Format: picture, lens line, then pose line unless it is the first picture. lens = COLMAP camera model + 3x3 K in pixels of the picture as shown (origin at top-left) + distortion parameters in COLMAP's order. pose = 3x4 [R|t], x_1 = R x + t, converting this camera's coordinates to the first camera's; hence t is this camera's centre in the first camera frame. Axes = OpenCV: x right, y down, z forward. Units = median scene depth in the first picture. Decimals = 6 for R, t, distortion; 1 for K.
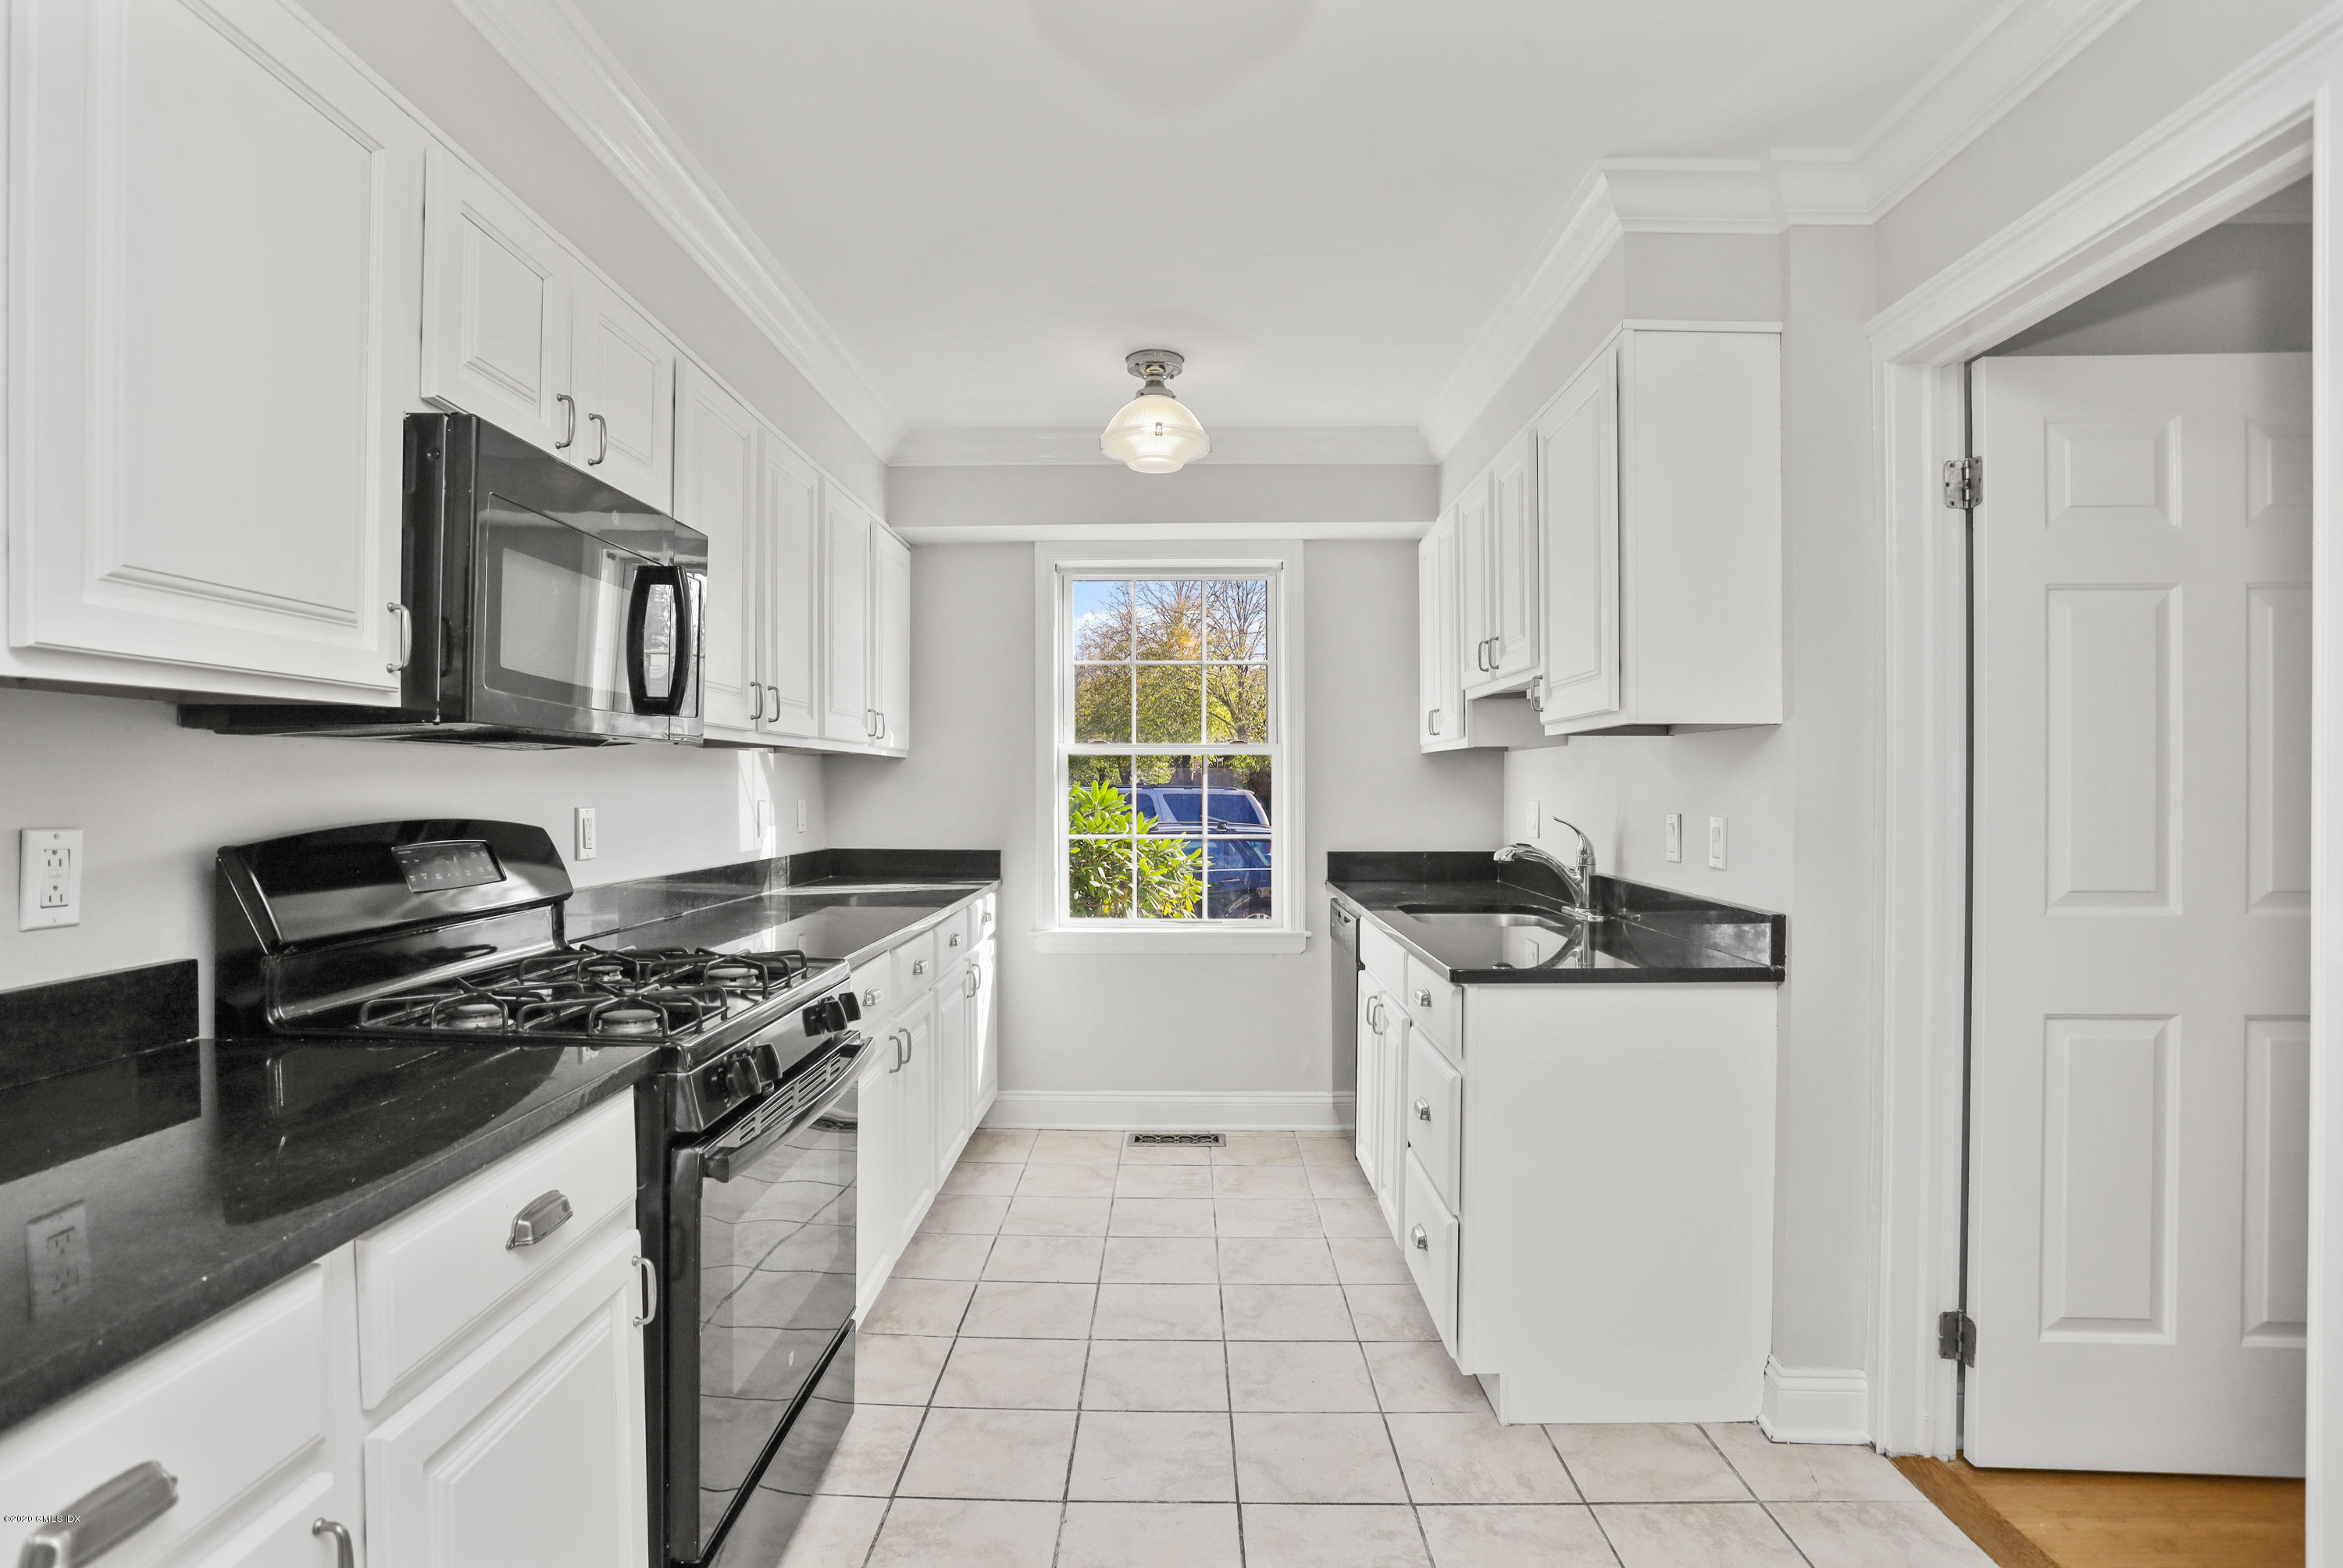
lens RADIAL K [[1173.6, 0, 1171.5], [0, 1173.6, 784.0], [0, 0, 1]] dist [-0.090467, 0.052173]
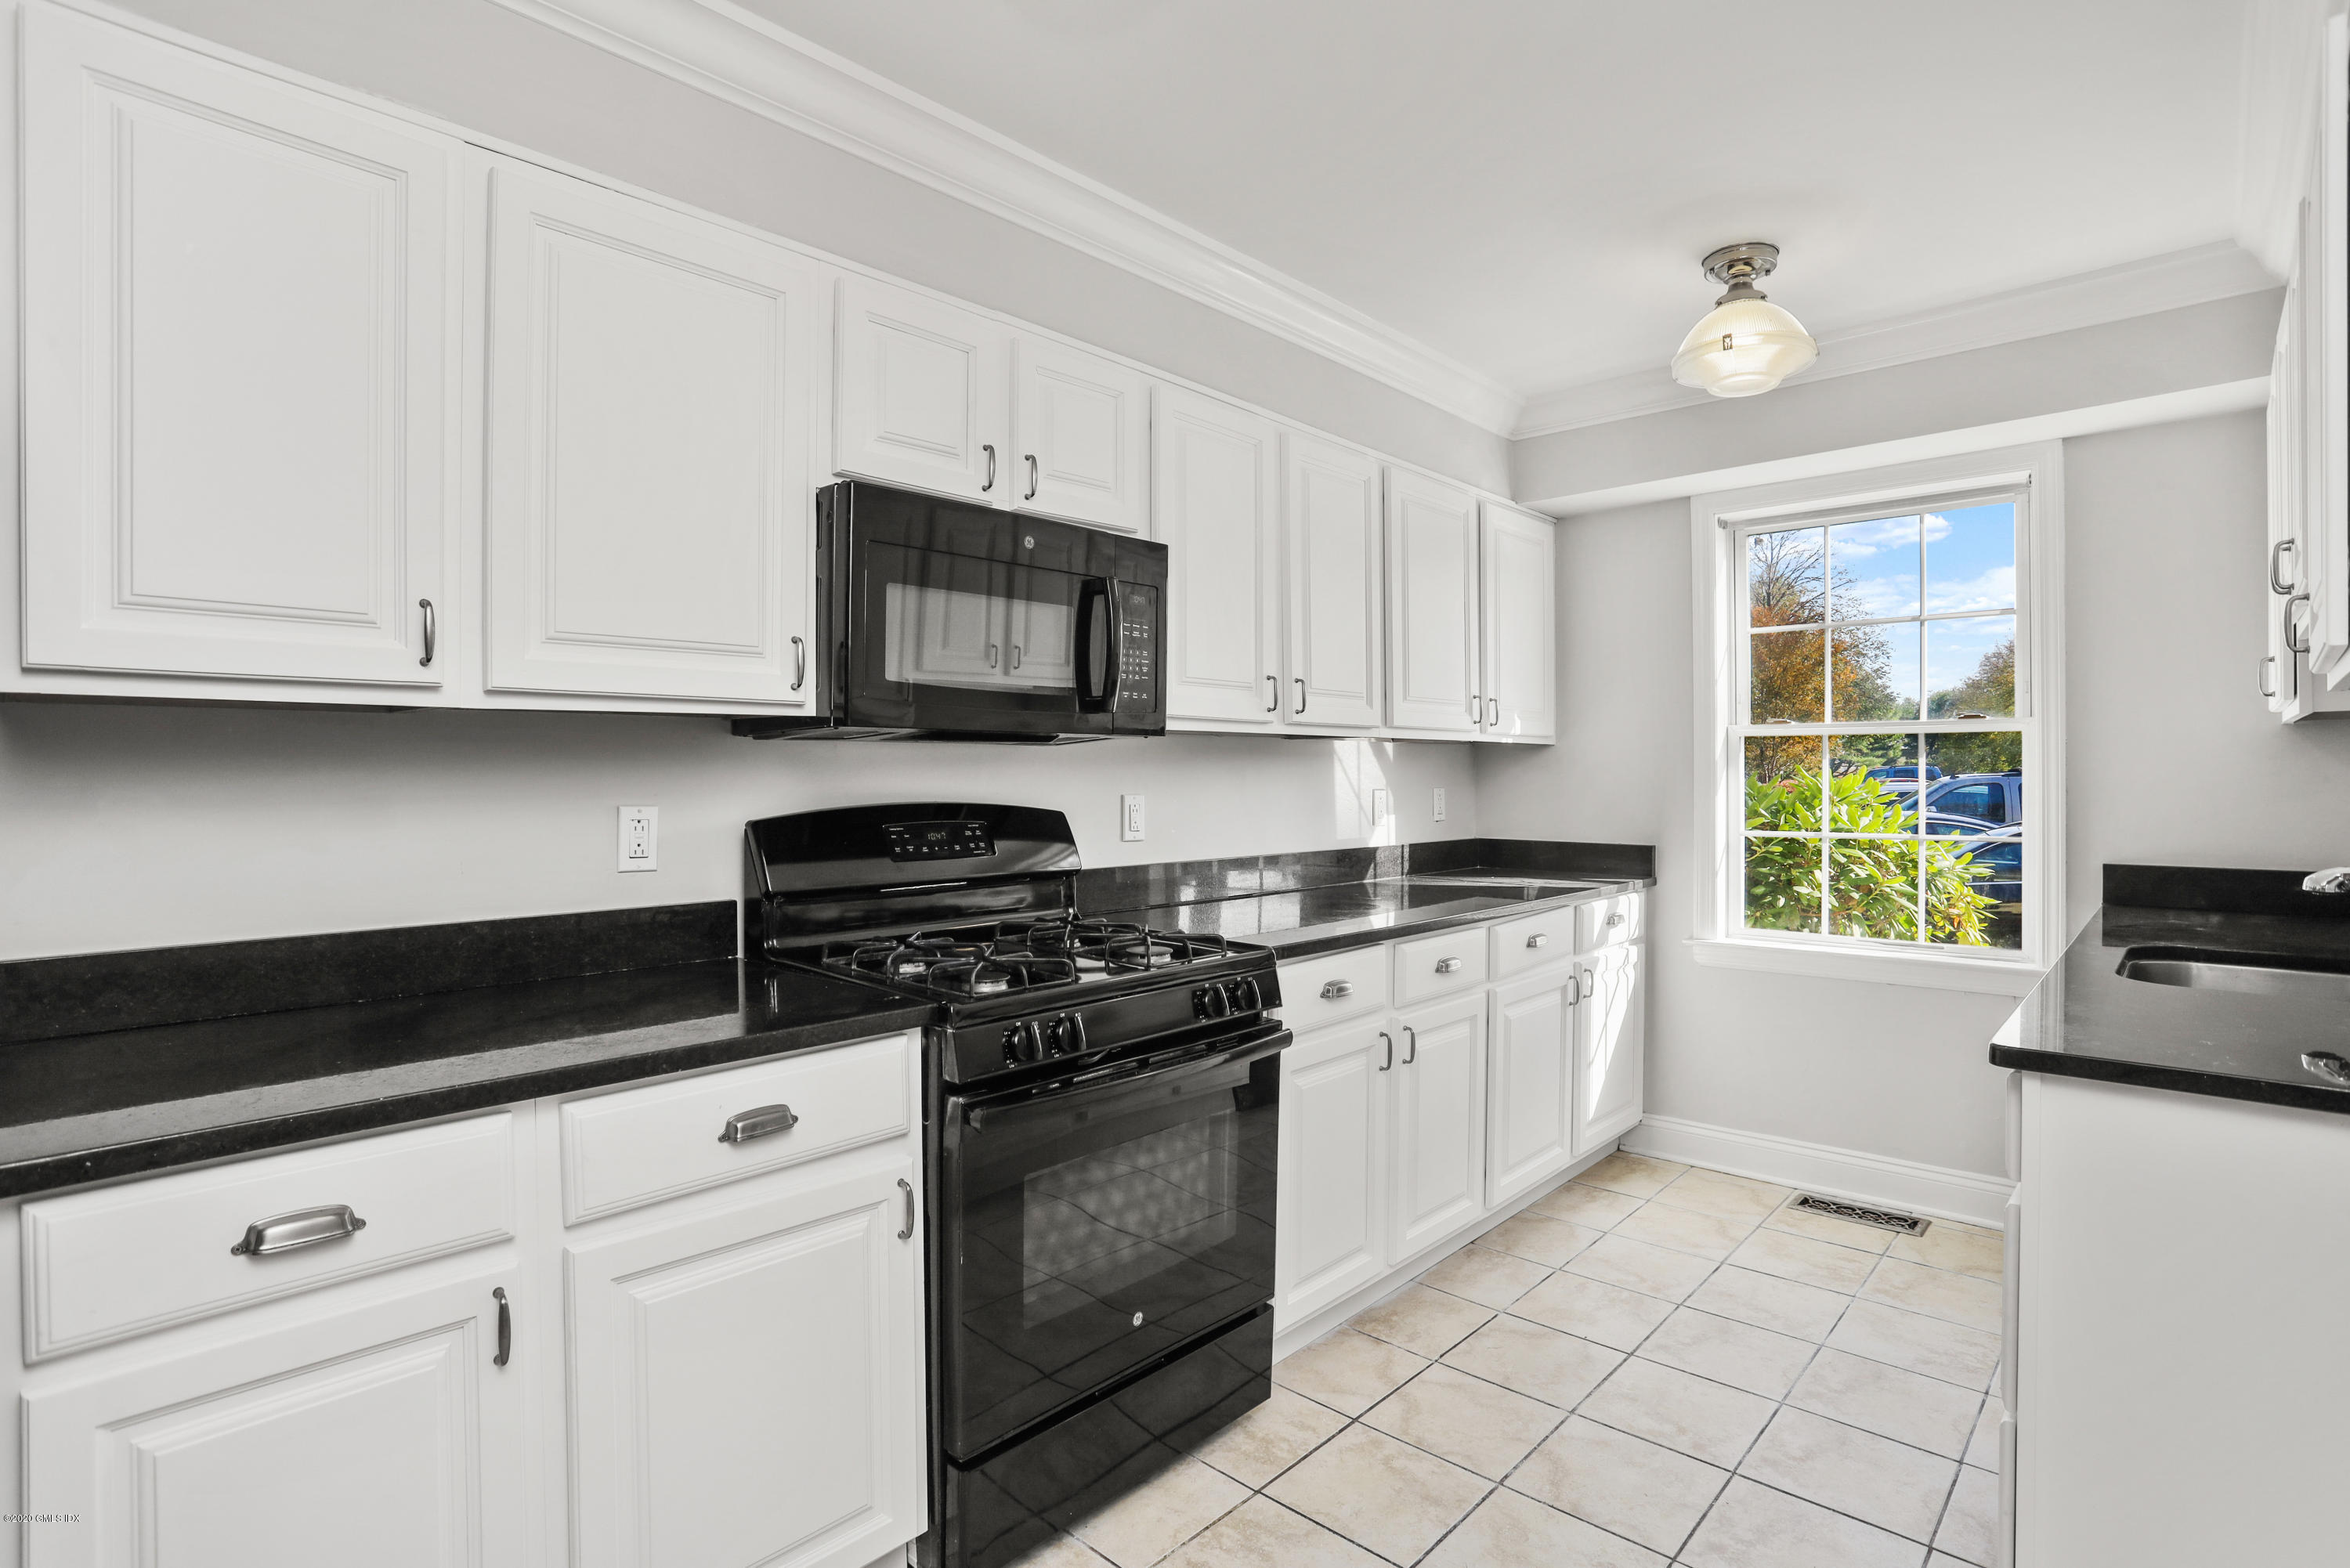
lens RADIAL K [[1162.9, 0, 1173.0], [0, 1162.9, 773.0], [0, 0, 1]] dist [-0.071121, 0.031081]
pose [[0.743737, -0.002784, -0.668467, 0.211105], [0.003483, 0.999994, -0.000290, -0.000524], [0.668463, -0.002112, 0.743742, 0.124566]]
